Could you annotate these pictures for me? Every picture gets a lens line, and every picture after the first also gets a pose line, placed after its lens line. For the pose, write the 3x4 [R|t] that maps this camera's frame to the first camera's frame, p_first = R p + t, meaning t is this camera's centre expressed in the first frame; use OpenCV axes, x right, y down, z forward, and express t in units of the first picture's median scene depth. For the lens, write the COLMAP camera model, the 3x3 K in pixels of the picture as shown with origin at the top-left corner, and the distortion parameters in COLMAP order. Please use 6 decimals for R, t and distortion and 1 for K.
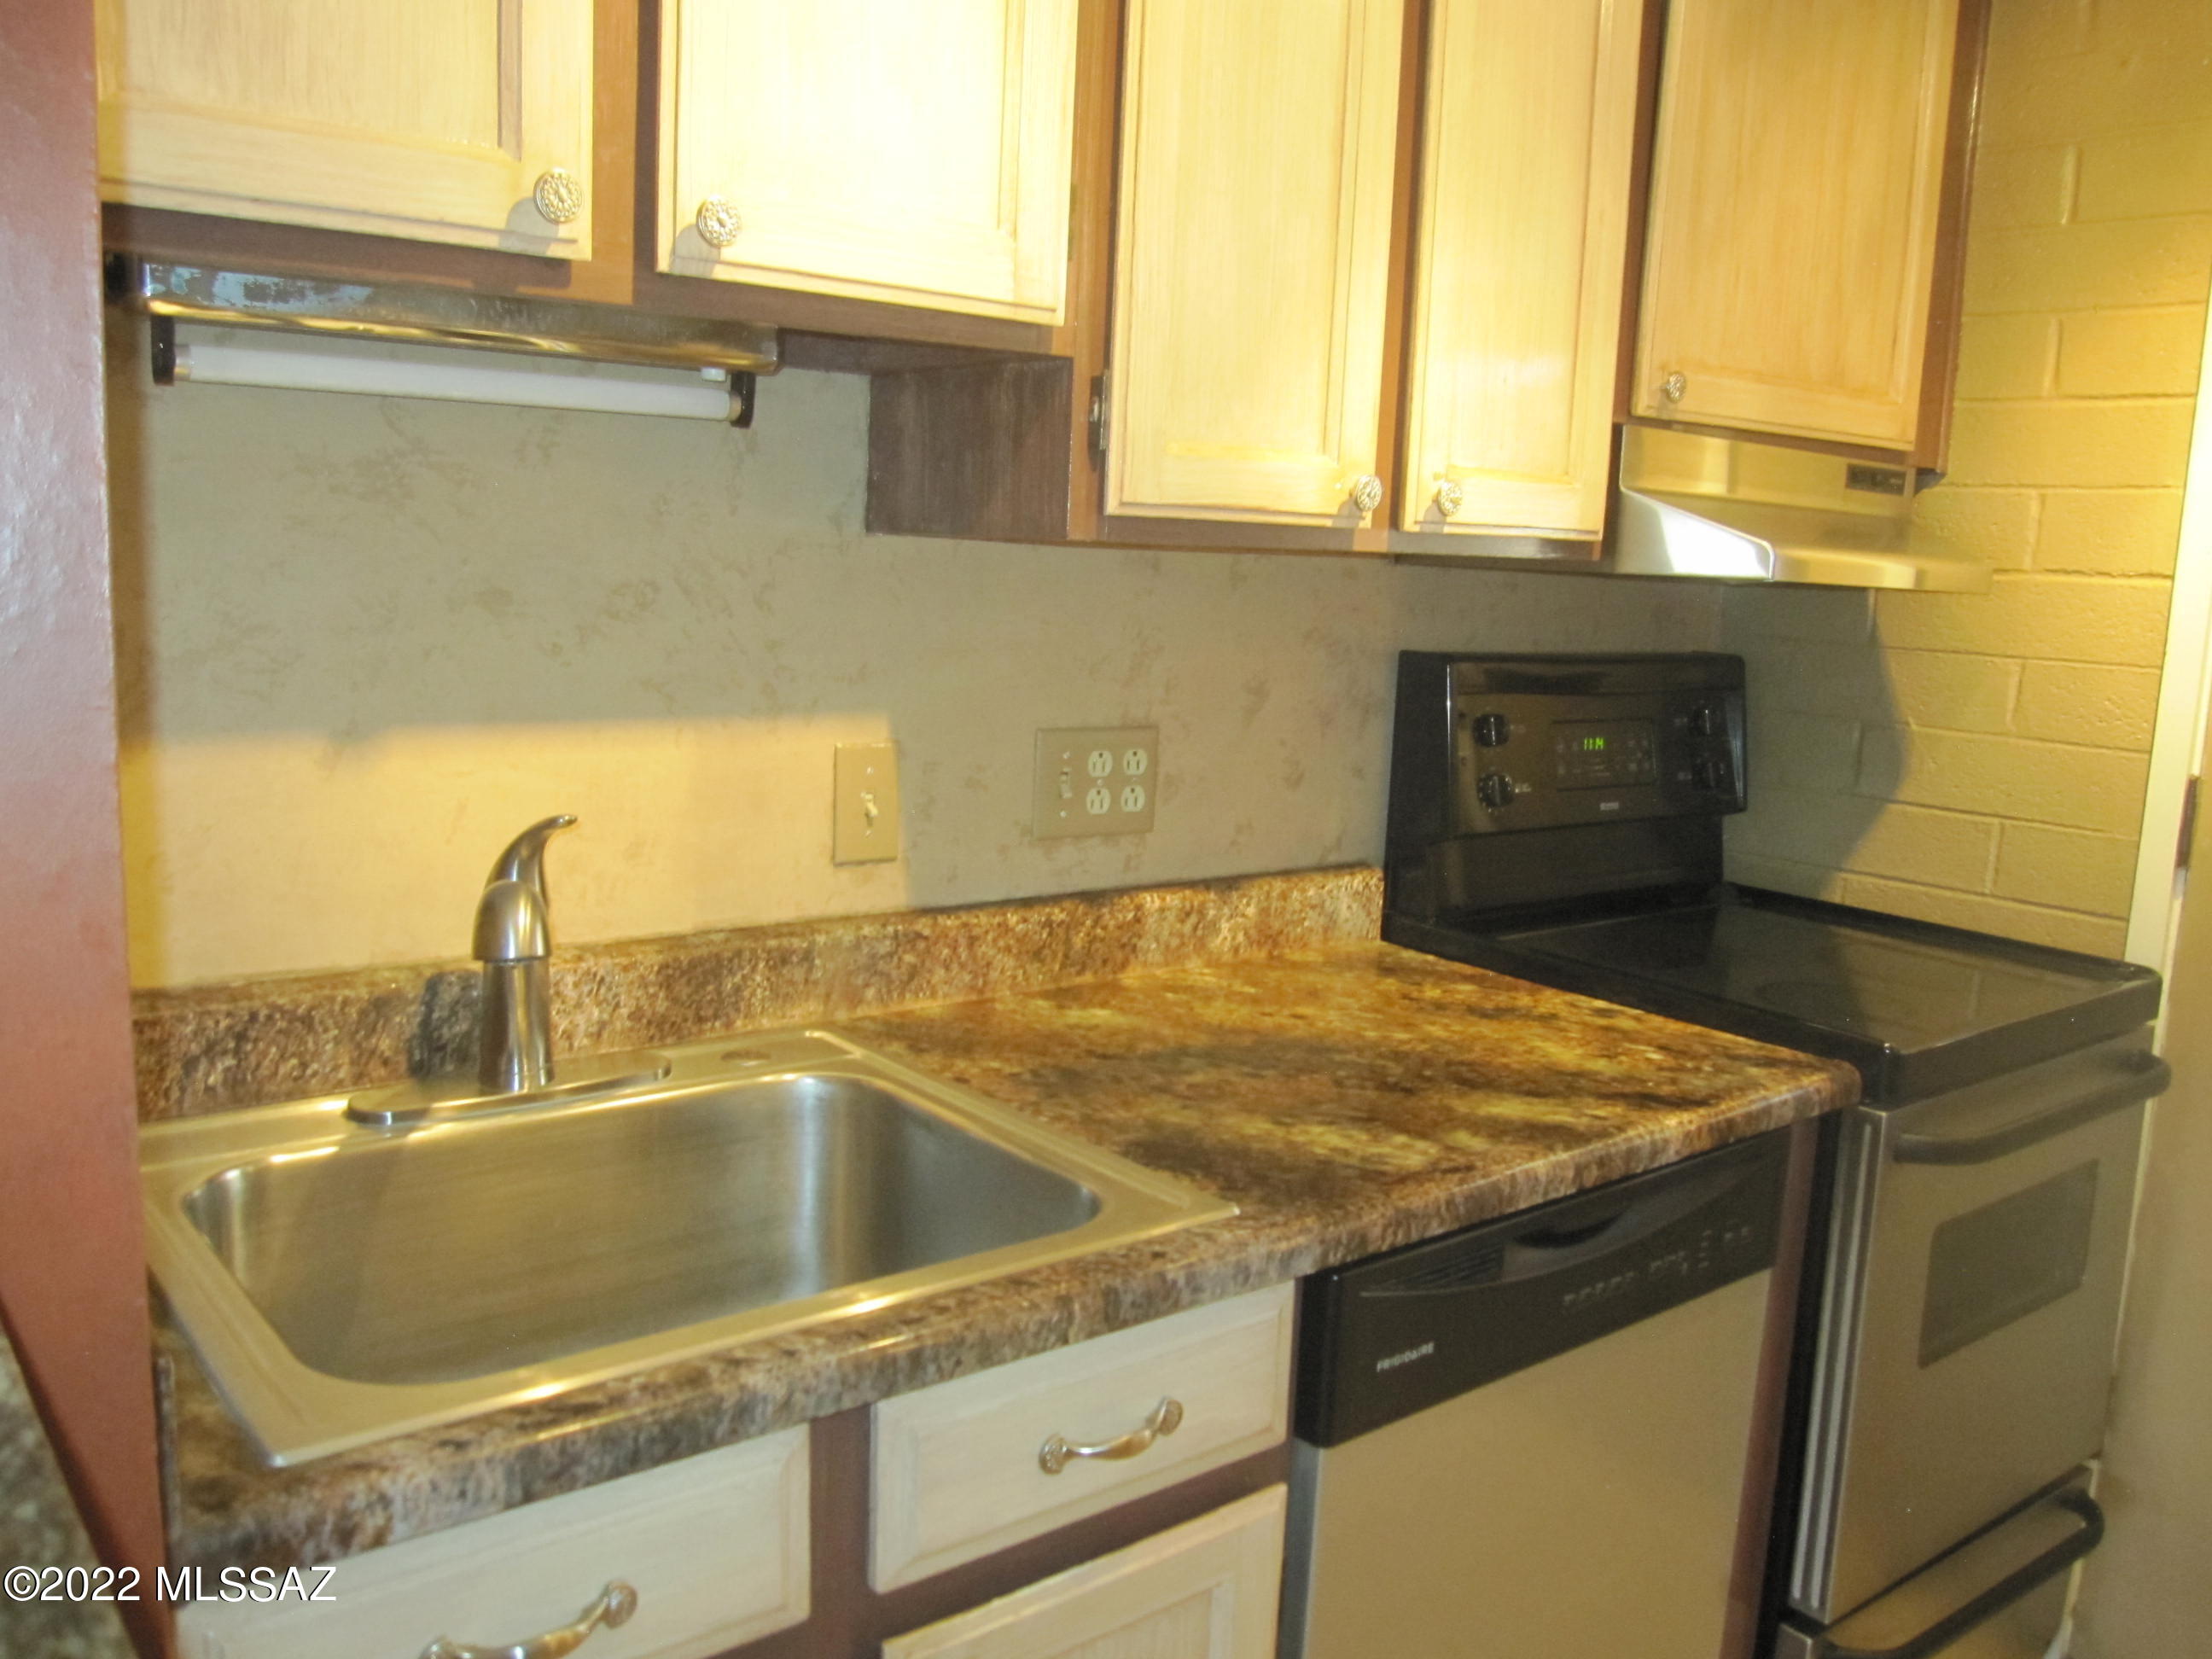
lens RADIAL K [[1822.4, 0, 1108.0], [0, 1822.4, 832.7], [0, 0, 1]] dist [-0.073751, 0.040821]
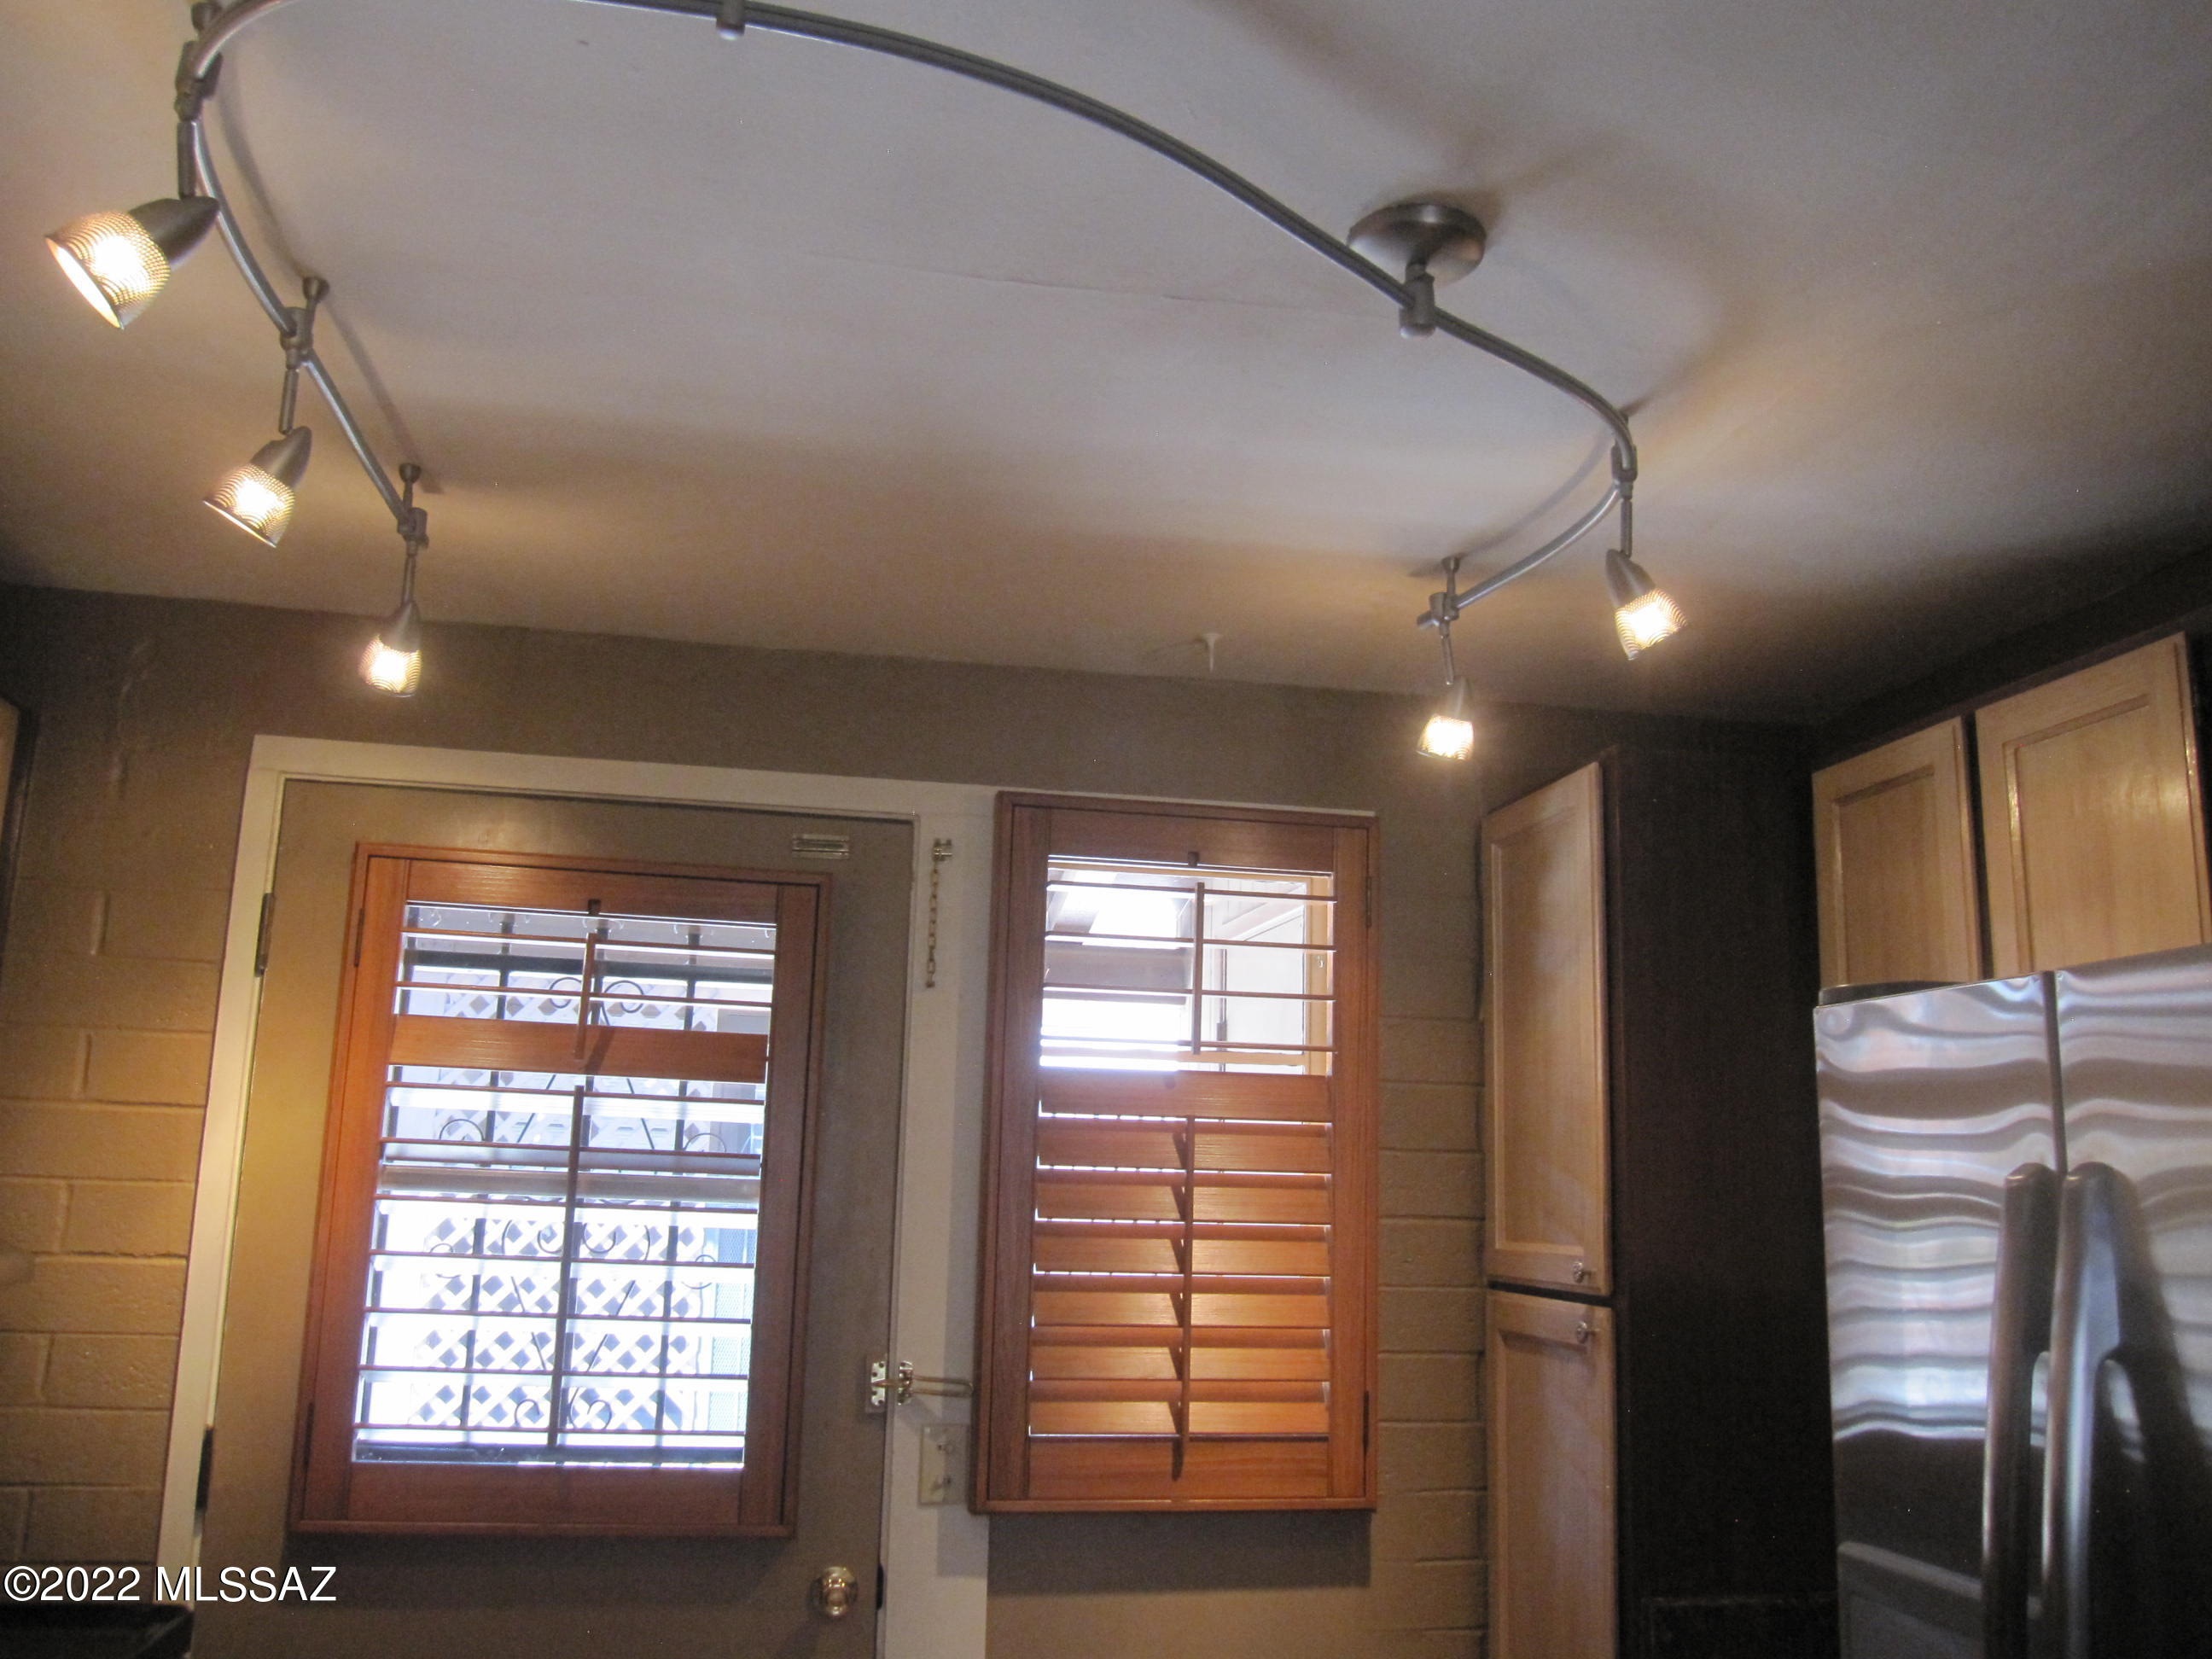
lens RADIAL K [[1822.4, 0, 1108.0], [0, 1822.4, 832.7], [0, 0, 1]] dist [-0.073751, 0.040821]
pose [[0.463204, 0.140595, 0.875029, -0.224825], [0.132727, 0.965196, -0.225343, -0.072826], [-0.876257, 0.220520, 0.428422, -0.128155]]
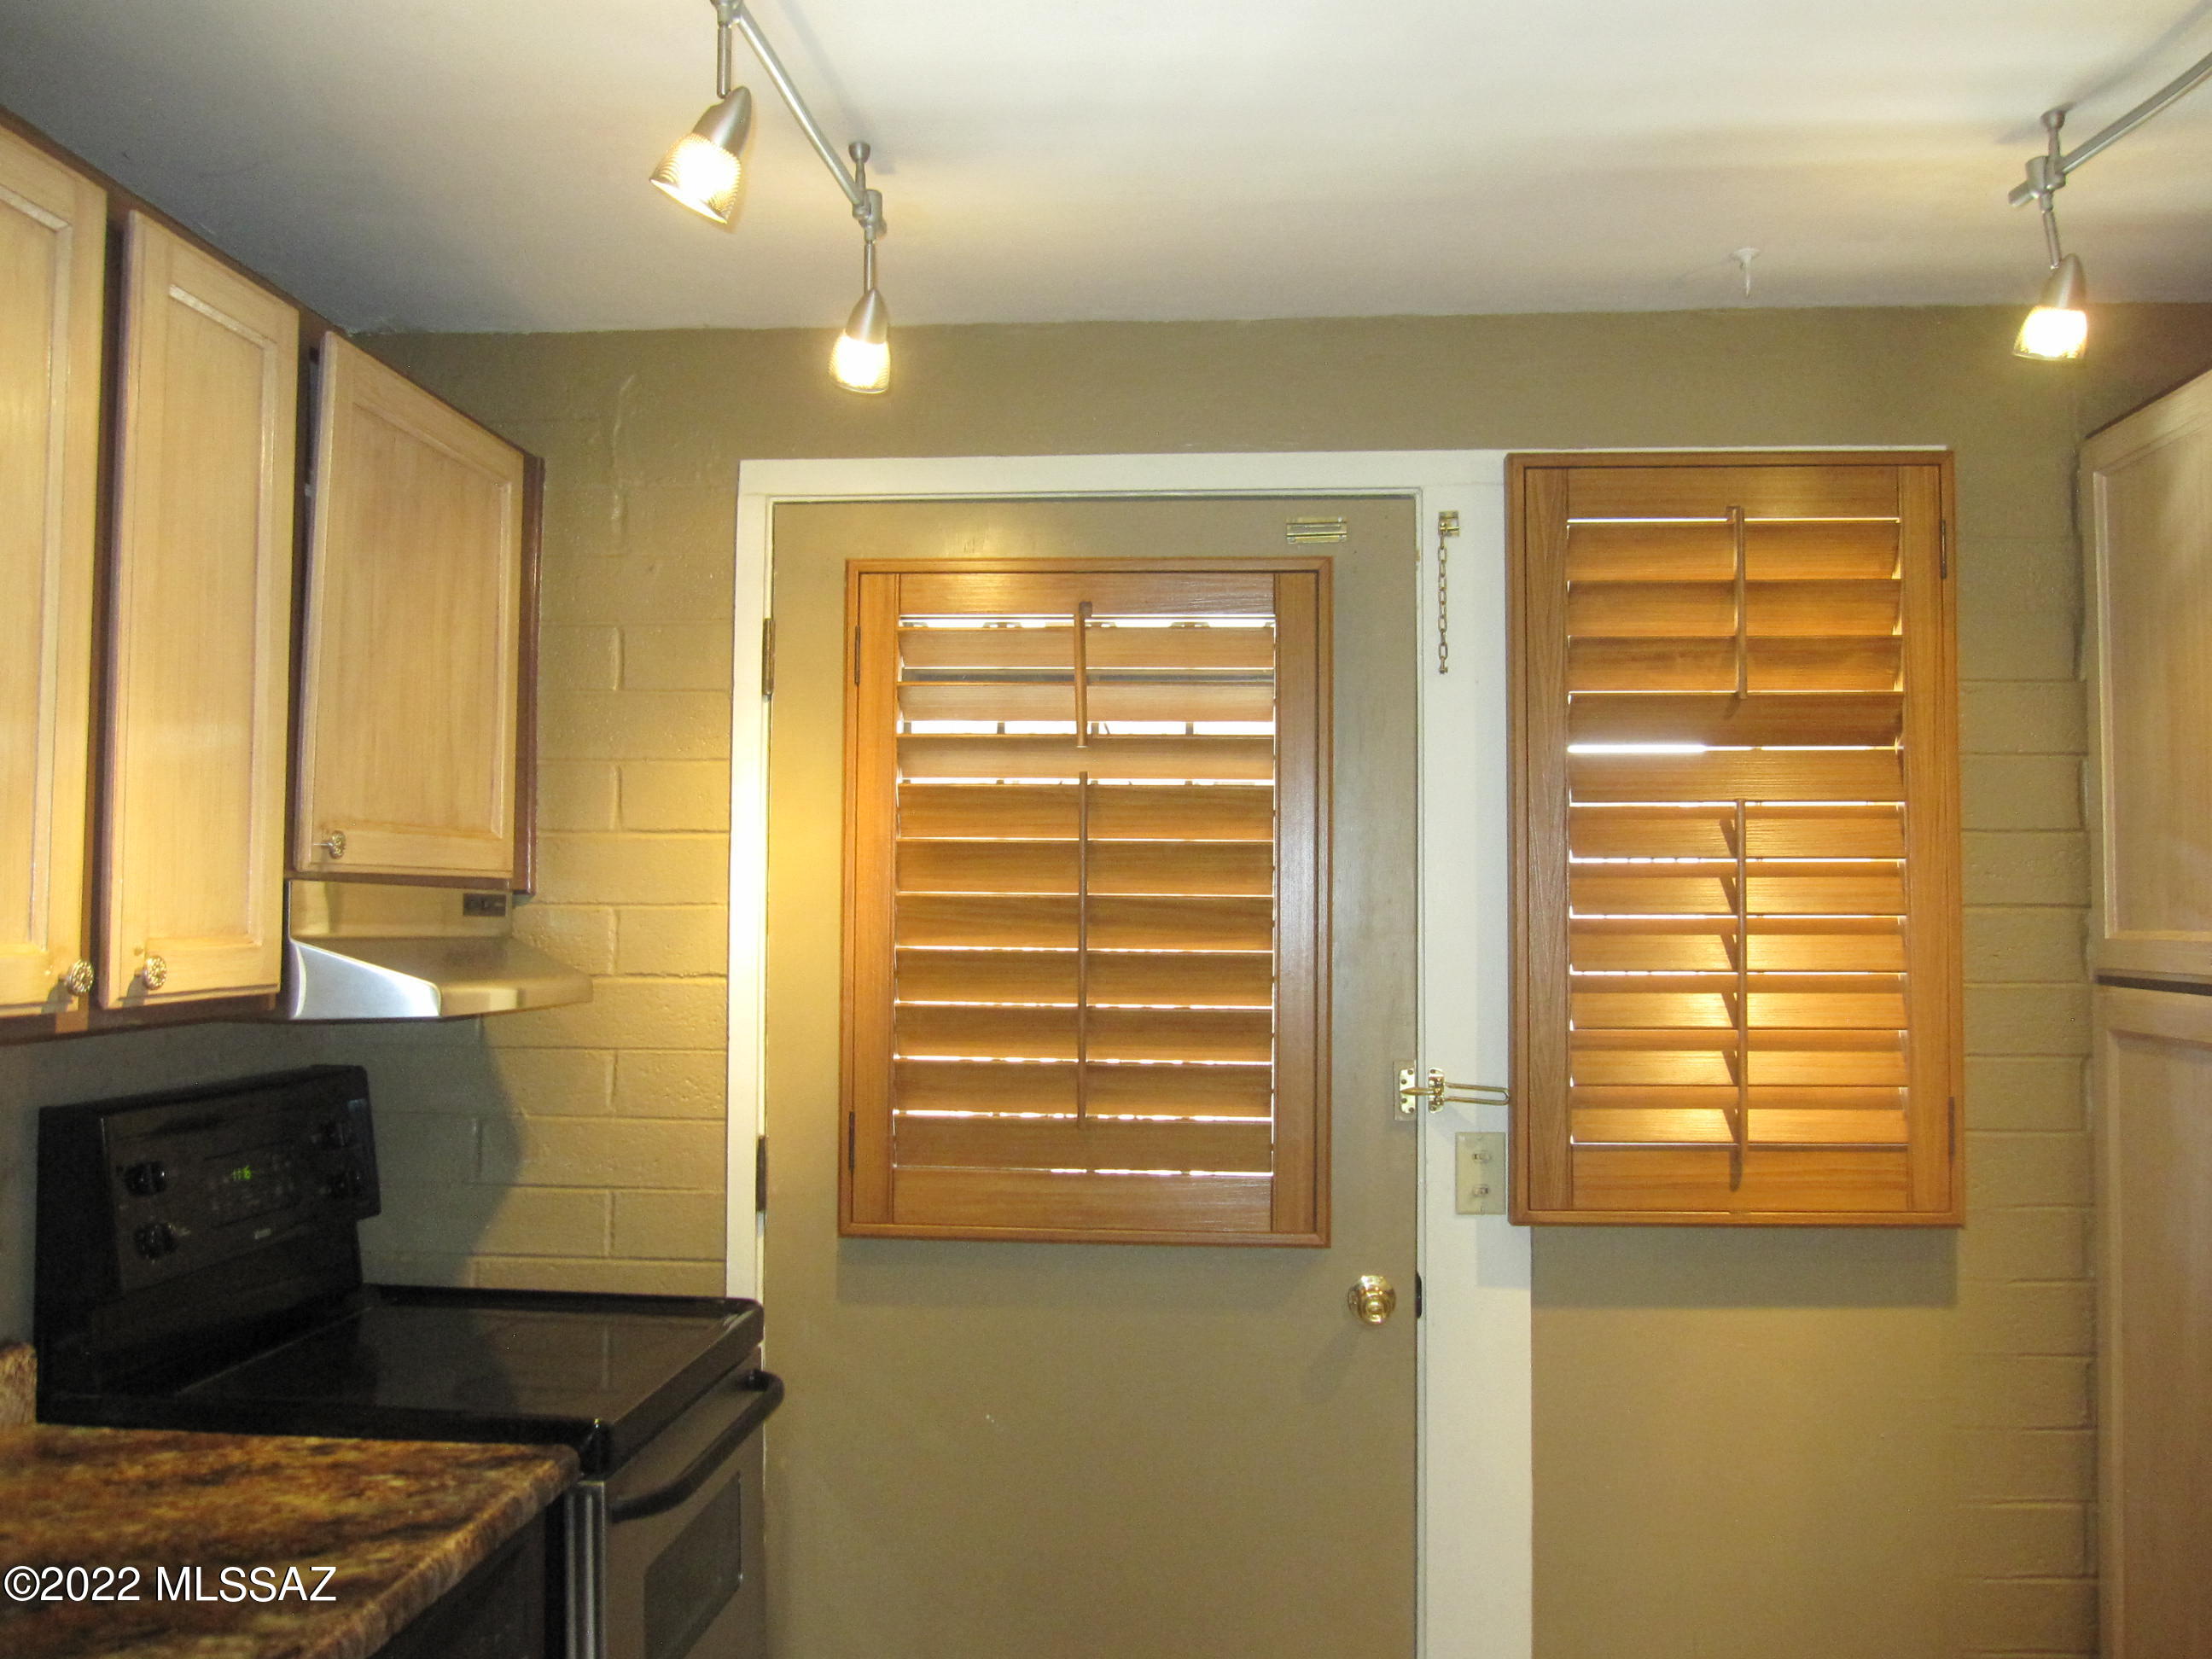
lens RADIAL K [[1812.4, 0, 1109.5], [0, 1812.4, 838.5], [0, 0, 1]] dist [-0.081062, 0.047944]
pose [[0.681850, -0.010006, 0.731424, -0.148838], [0.141101, 0.982927, -0.118091, -0.057322], [-0.717754, 0.183724, 0.671621, -0.052245]]
